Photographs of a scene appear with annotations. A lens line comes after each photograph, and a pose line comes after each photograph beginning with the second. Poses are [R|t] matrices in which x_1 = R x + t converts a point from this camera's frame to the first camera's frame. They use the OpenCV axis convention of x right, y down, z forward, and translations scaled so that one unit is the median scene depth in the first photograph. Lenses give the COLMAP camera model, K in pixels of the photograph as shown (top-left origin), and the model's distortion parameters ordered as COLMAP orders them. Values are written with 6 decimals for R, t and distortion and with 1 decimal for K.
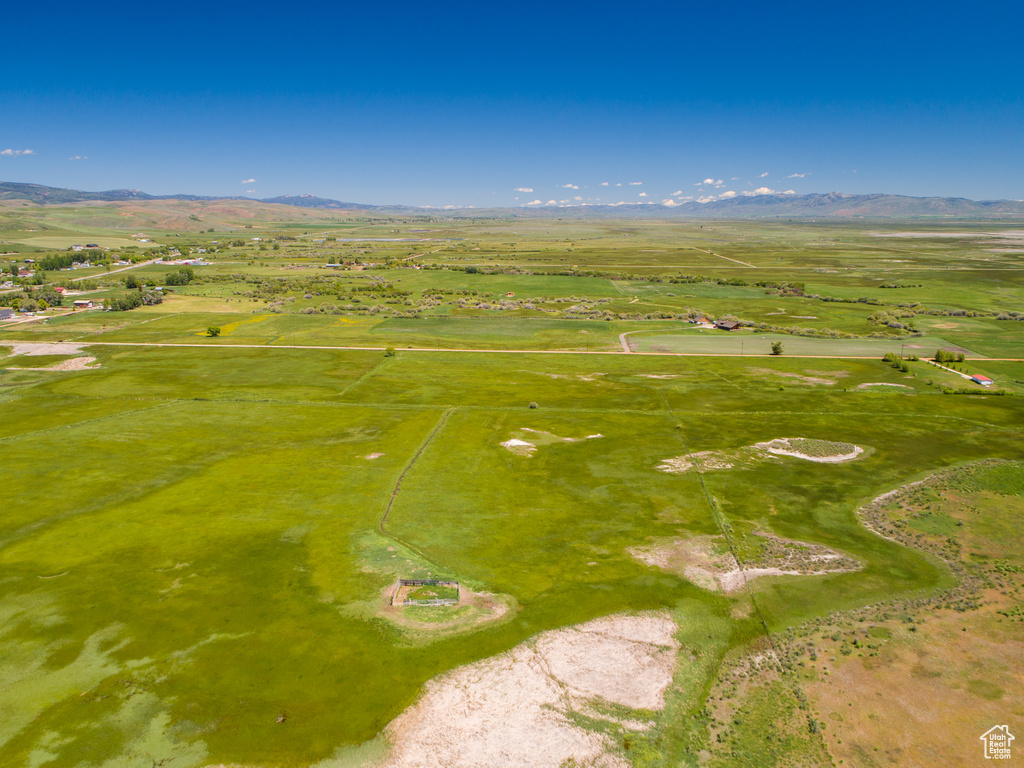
lens RADIAL K [[763.1, 0, 508.6], [0, 763.1, 384.2], [0, 0, 1]] dist [-0.021338, 0.007636]
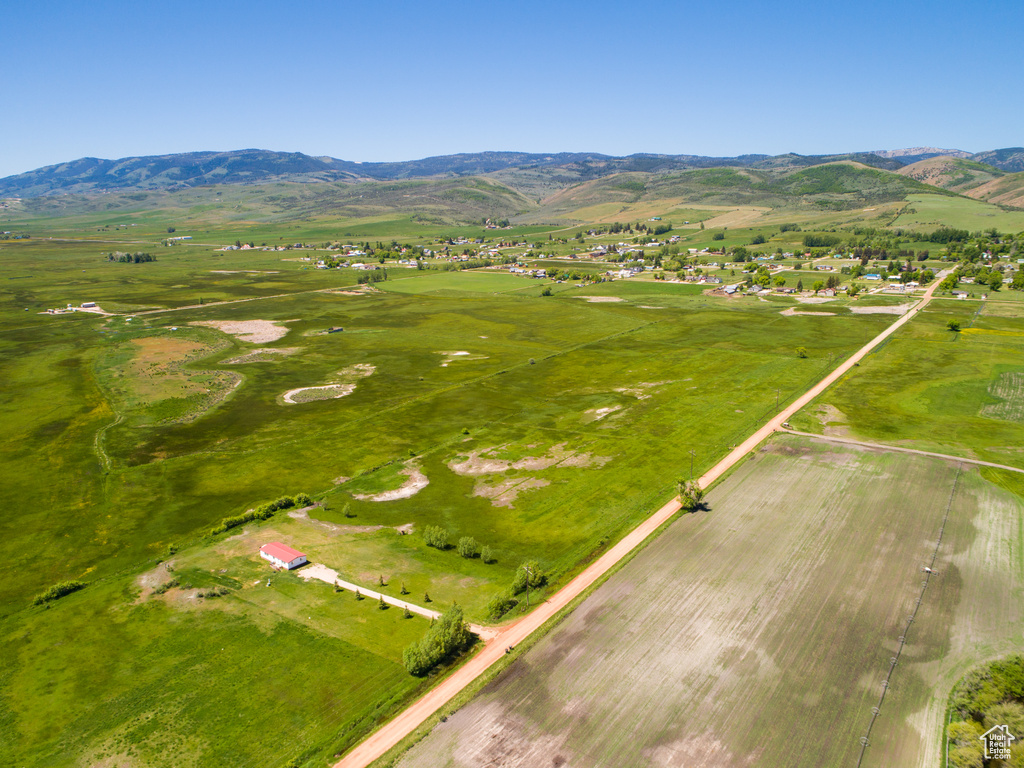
lens RADIAL K [[763.1, 0, 508.6], [0, 763.1, 384.2], [0, 0, 1]] dist [-0.021338, 0.007636]
pose [[-0.498408, 0.205261, -0.842293, 0.960125], [-0.180557, 0.925686, 0.332423, -0.297588], [0.847932, 0.317764, -0.424308, 1.326388]]
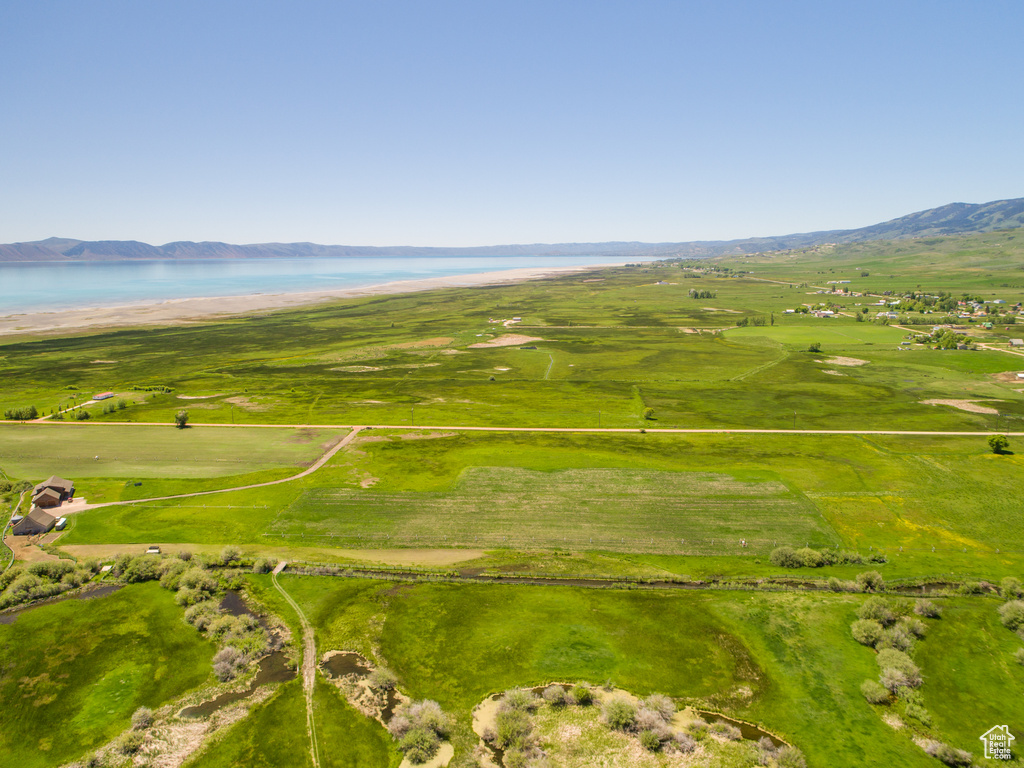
lens RADIAL K [[763.1, 0, 508.6], [0, 763.1, 384.2], [0, 0, 1]] dist [-0.021338, 0.007636]
pose [[-0.999971, 0.004591, -0.006058, 0.007424], [0.001934, 0.924386, 0.381455, -0.476315], [0.007351, 0.381432, -0.924368, 2.128223]]
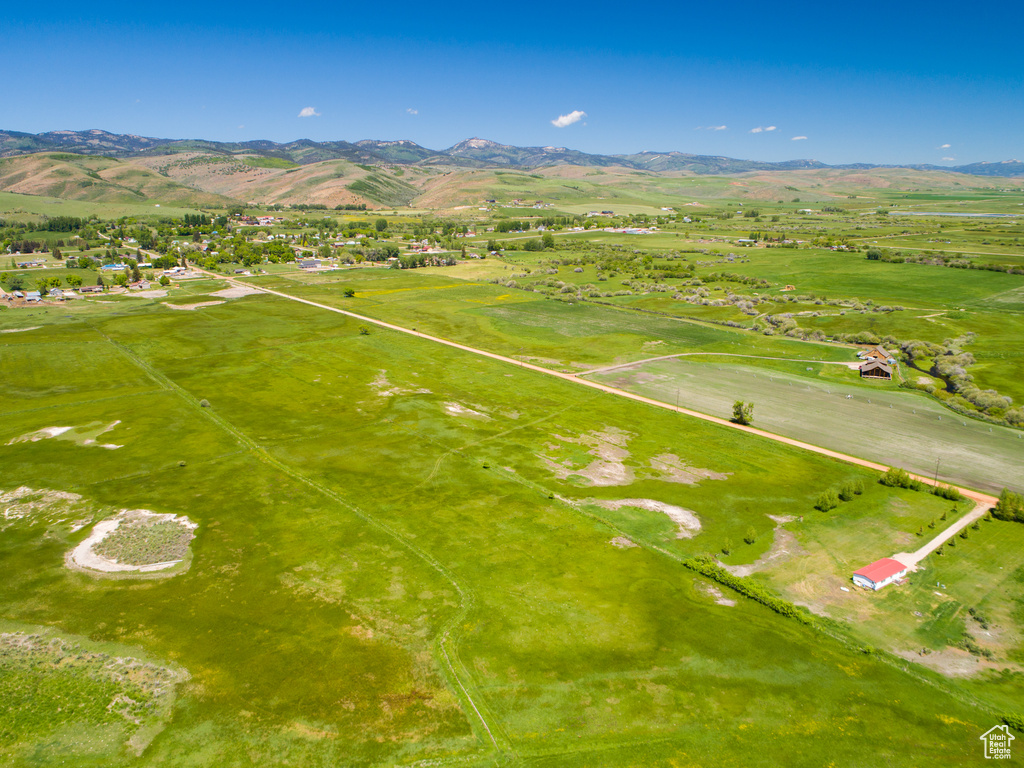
lens RADIAL K [[760.1, 0, 509.7], [0, 760.1, 380.7], [0, 0, 1]] dist [-0.016795, 0.002931]
pose [[0.680111, 0.181147, -0.710376, 0.784966], [-0.156753, 0.982514, 0.100468, -0.124450], [0.716154, 0.043025, 0.696614, 0.569121]]
